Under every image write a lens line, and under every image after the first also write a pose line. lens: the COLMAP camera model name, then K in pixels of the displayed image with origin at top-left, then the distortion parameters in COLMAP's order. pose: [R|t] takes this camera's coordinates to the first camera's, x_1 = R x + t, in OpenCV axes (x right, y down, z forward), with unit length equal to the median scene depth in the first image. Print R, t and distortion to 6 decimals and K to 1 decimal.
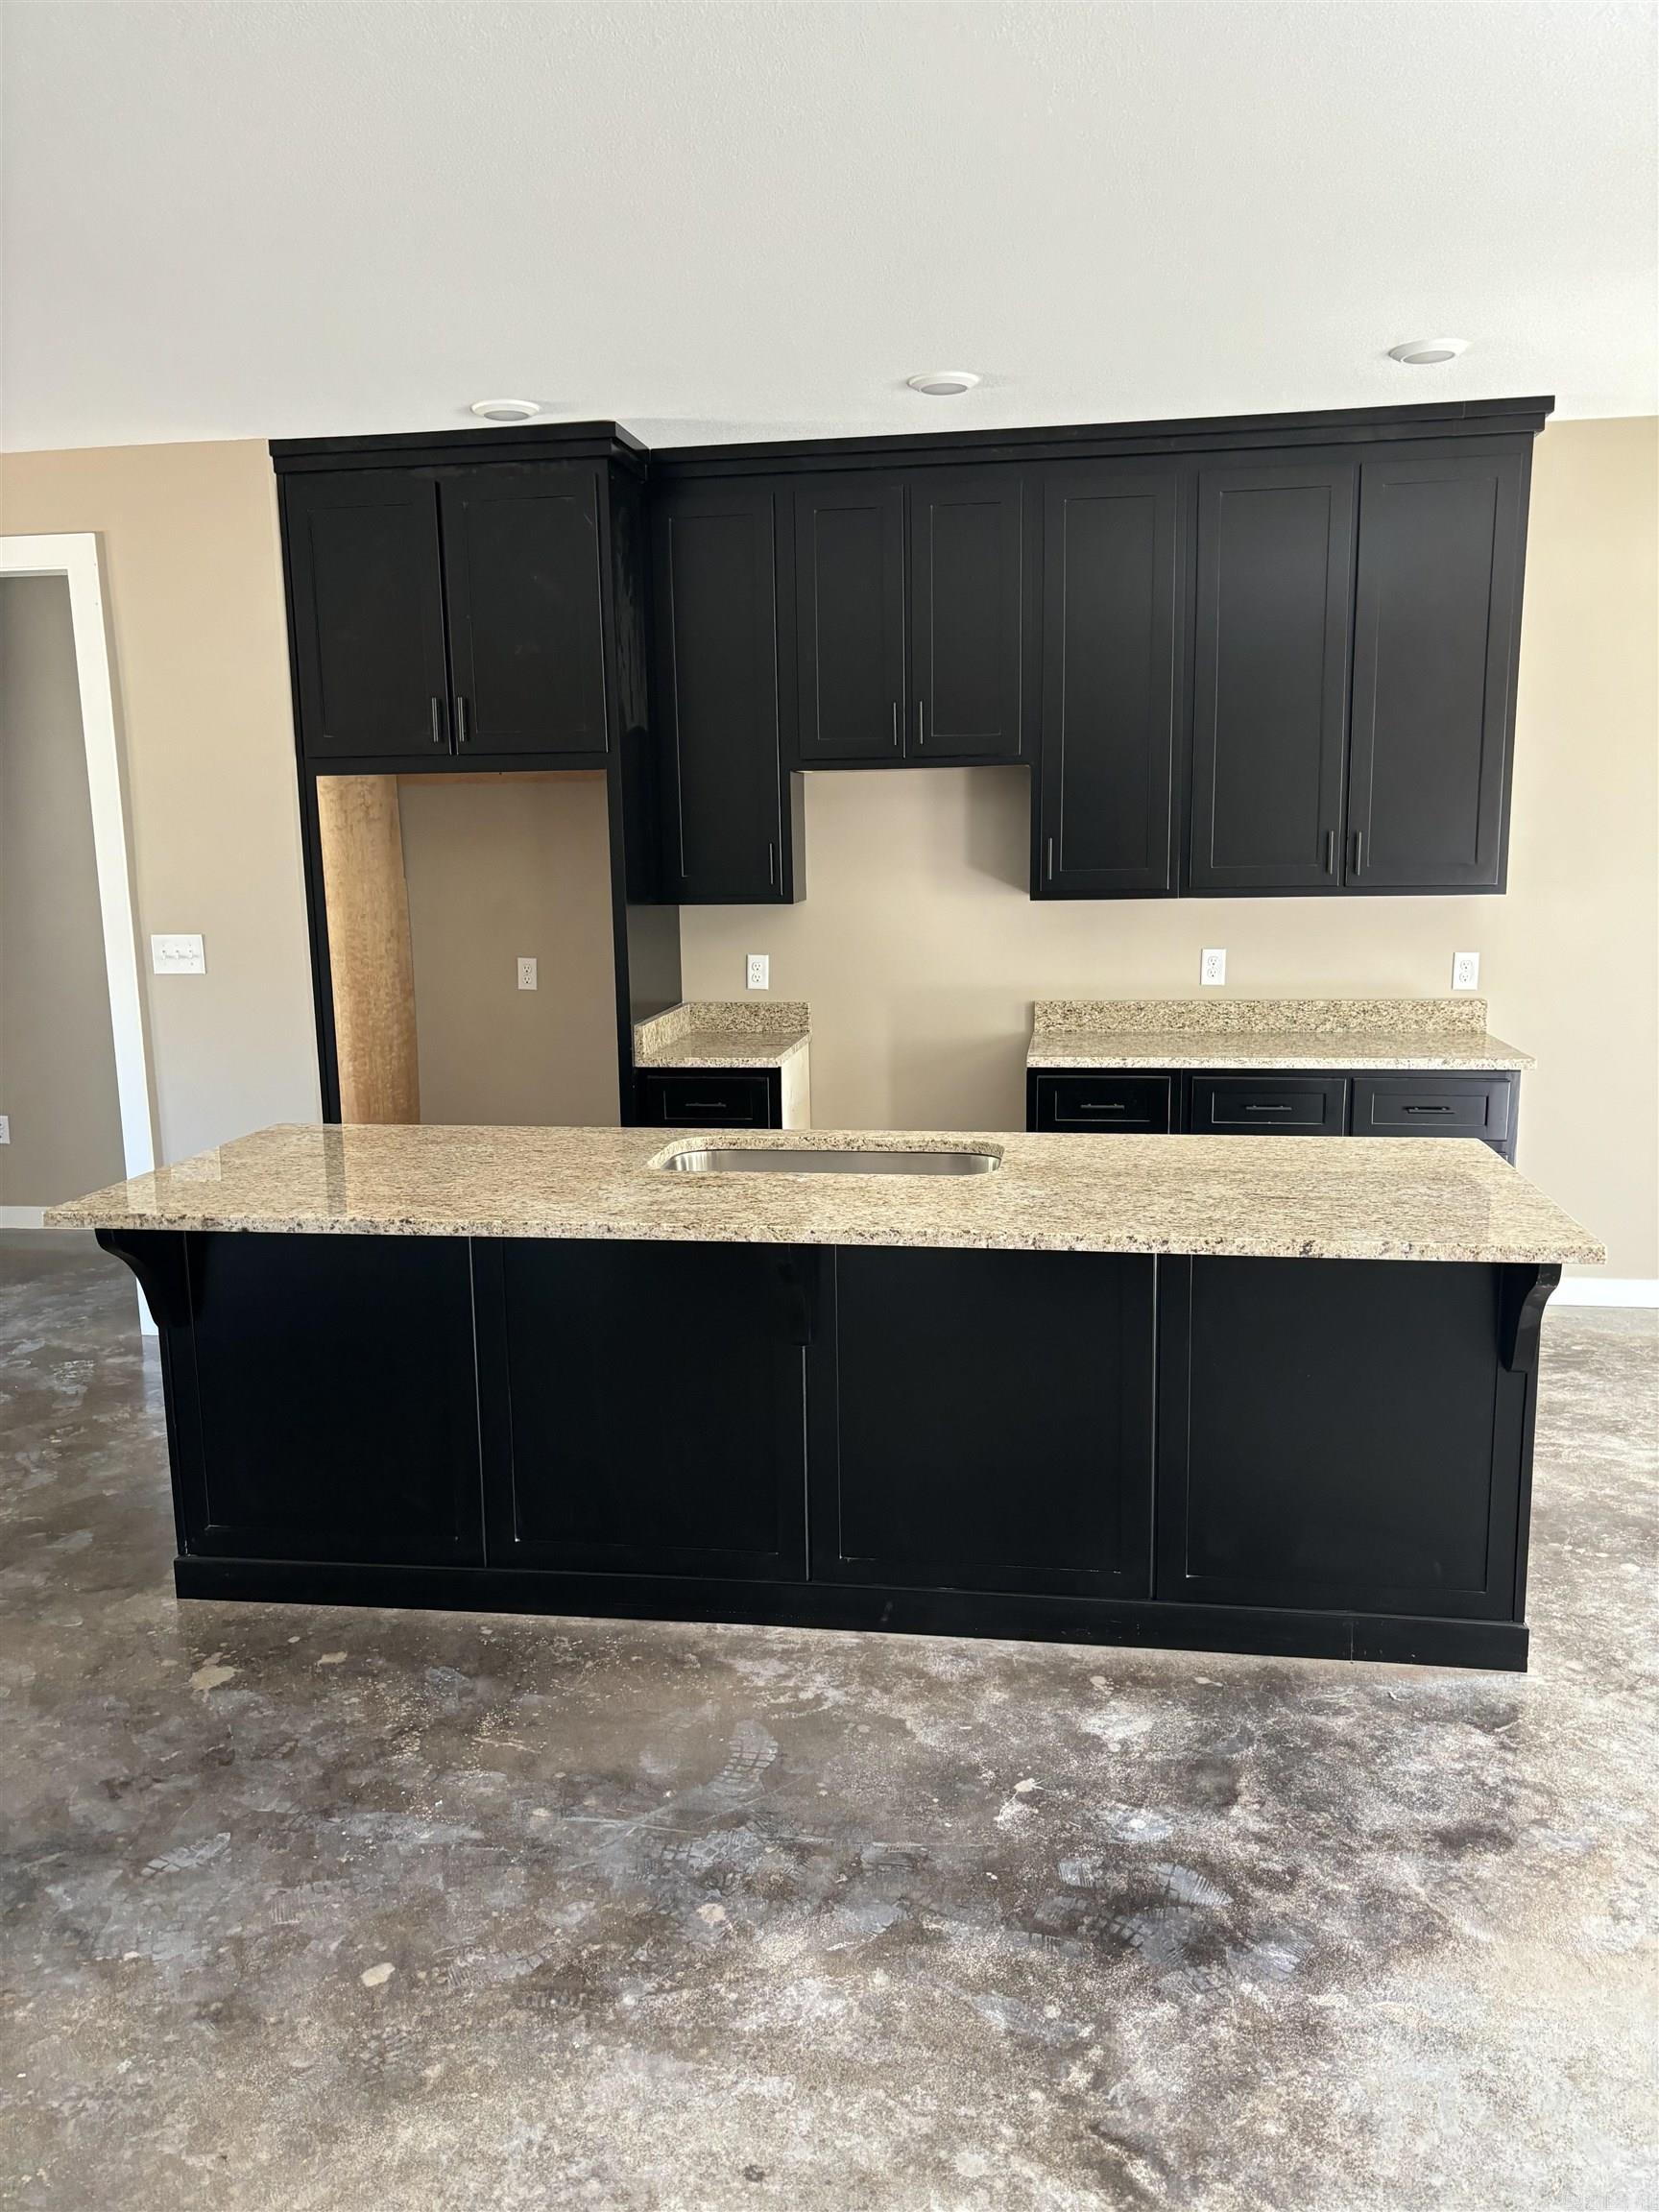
lens RADIAL K [[1677.1, 0, 829.5], [0, 1677.1, 1106.0], [0, 0, 1]] dist [0.008209, -0.001573]
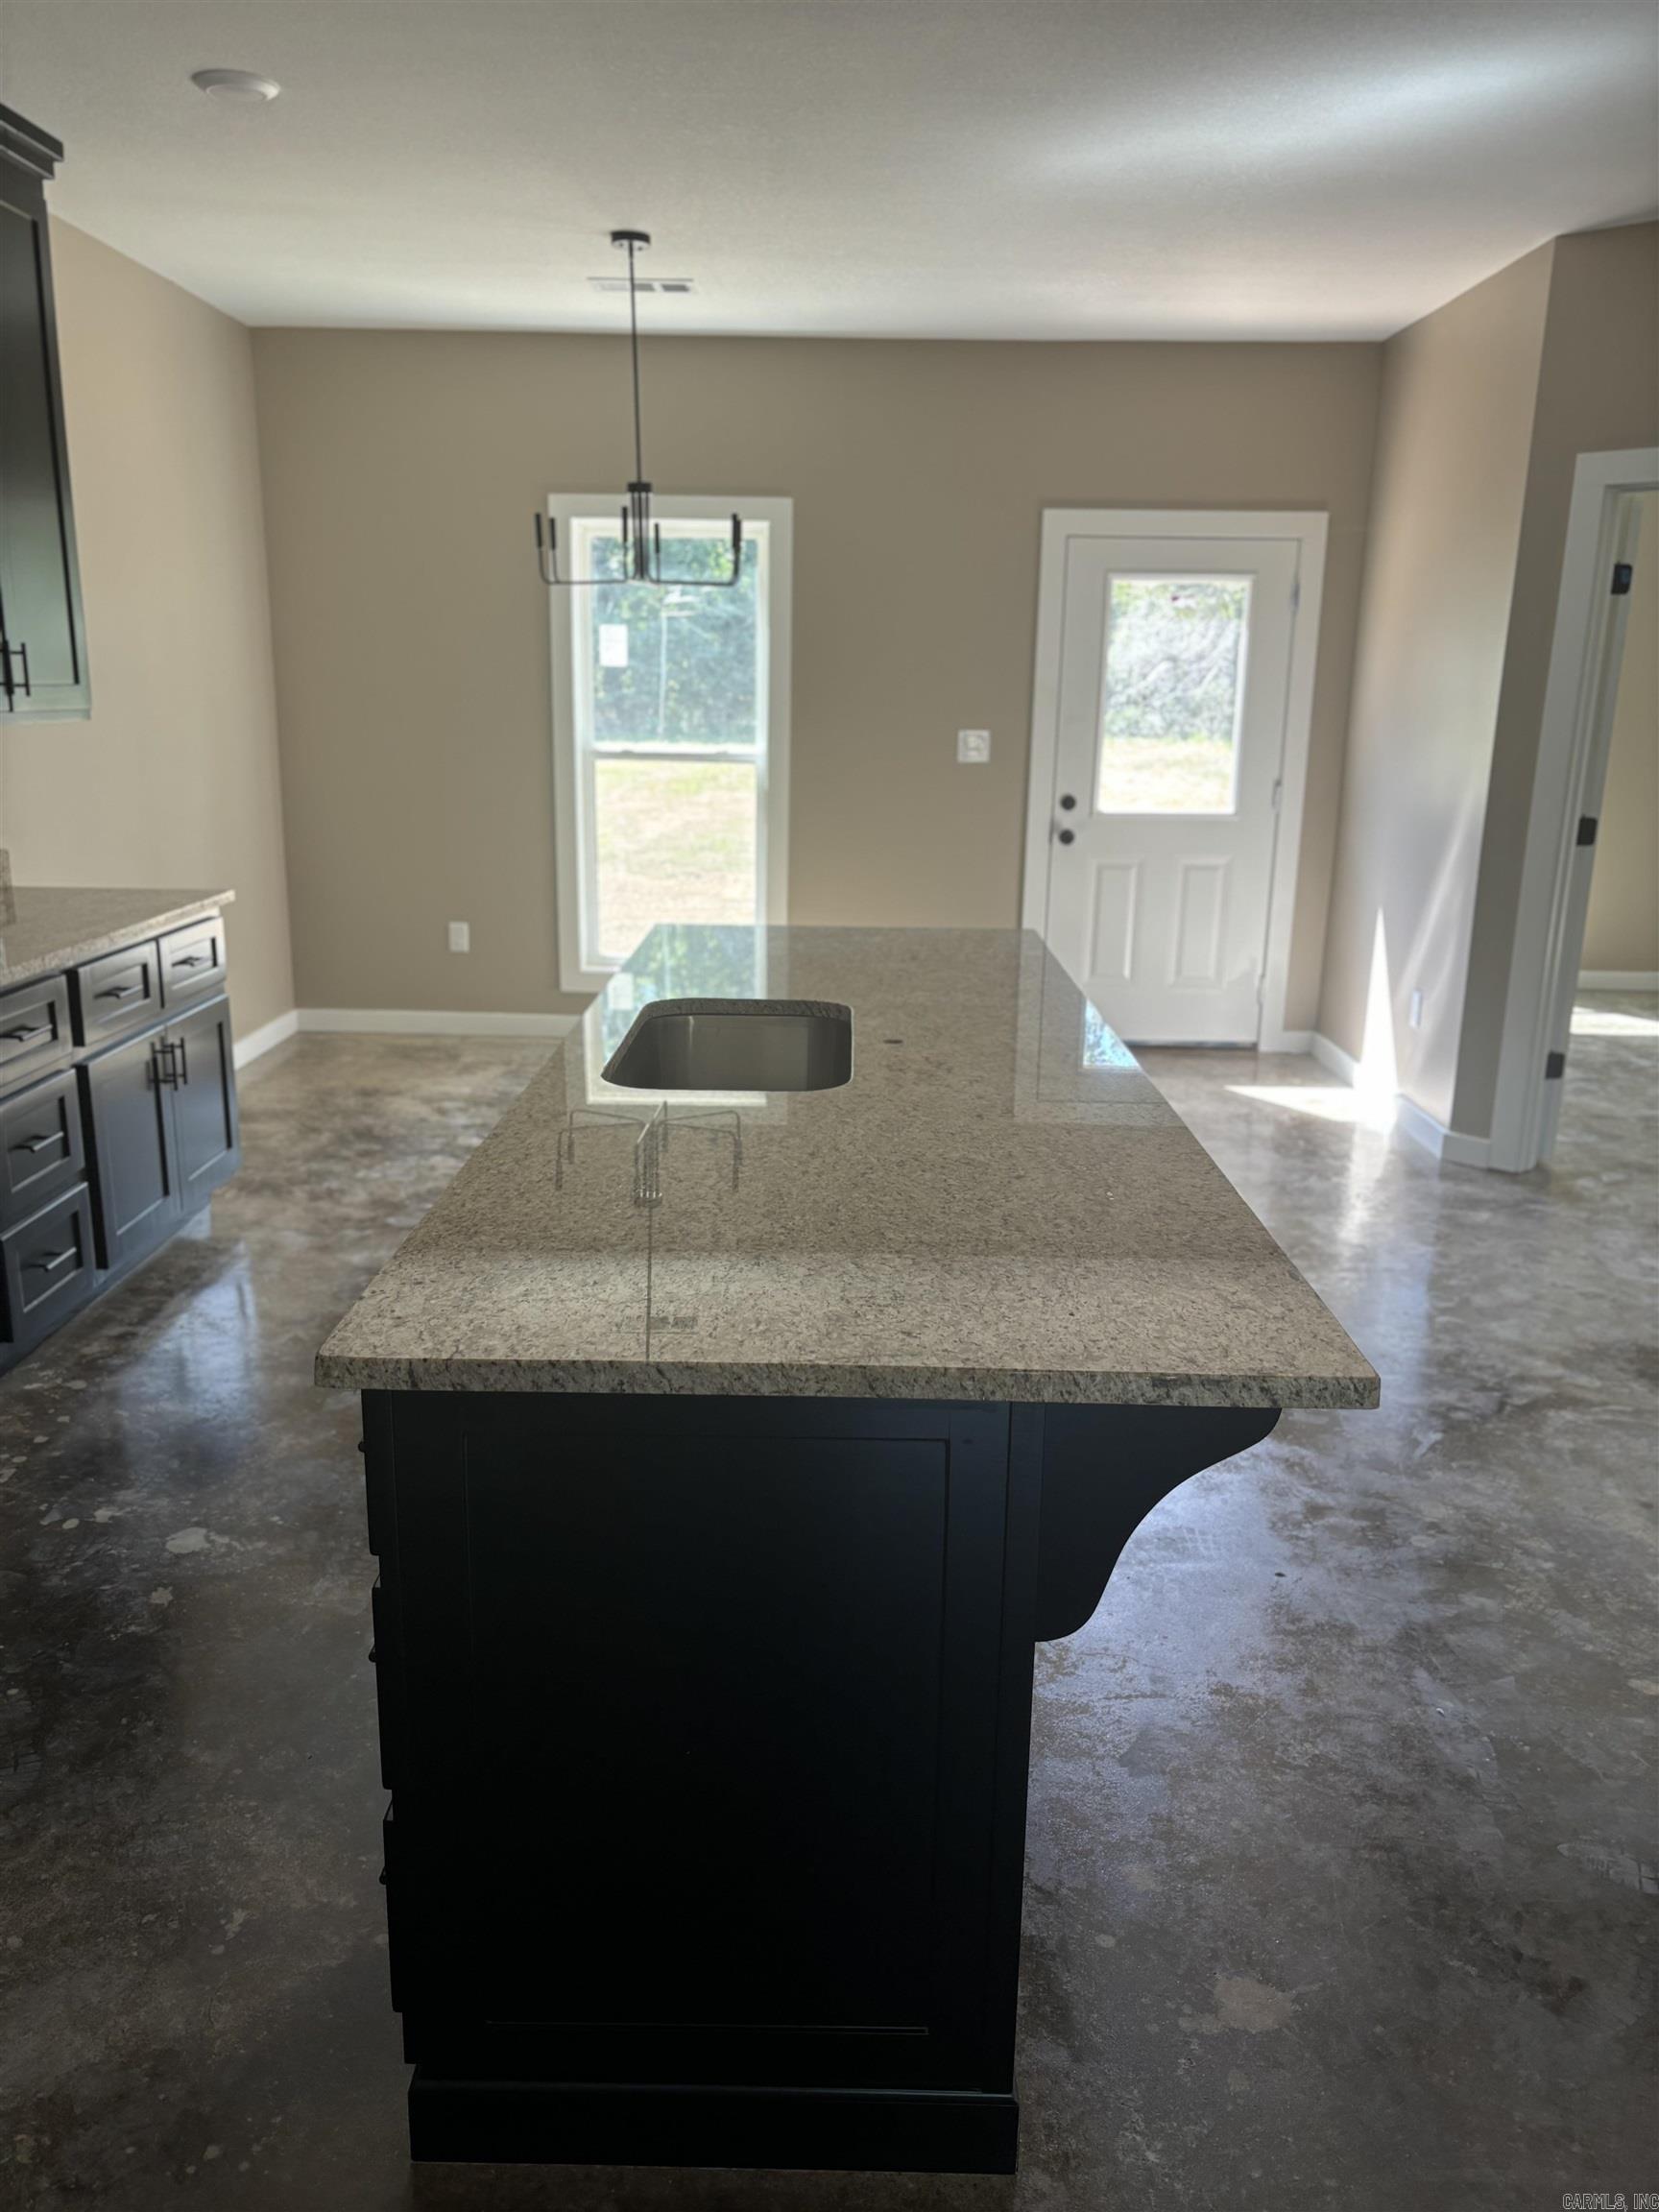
lens RADIAL K [[1677.1, 0, 829.5], [0, 1677.1, 1106.0], [0, 0, 1]] dist [0.008209, -0.001573]
pose [[-0.136532, -0.235617, 0.962208, -0.696332], [0.153440, 0.954551, 0.255515, -0.121093], [-0.978680, 0.182527, -0.094173, 0.934519]]
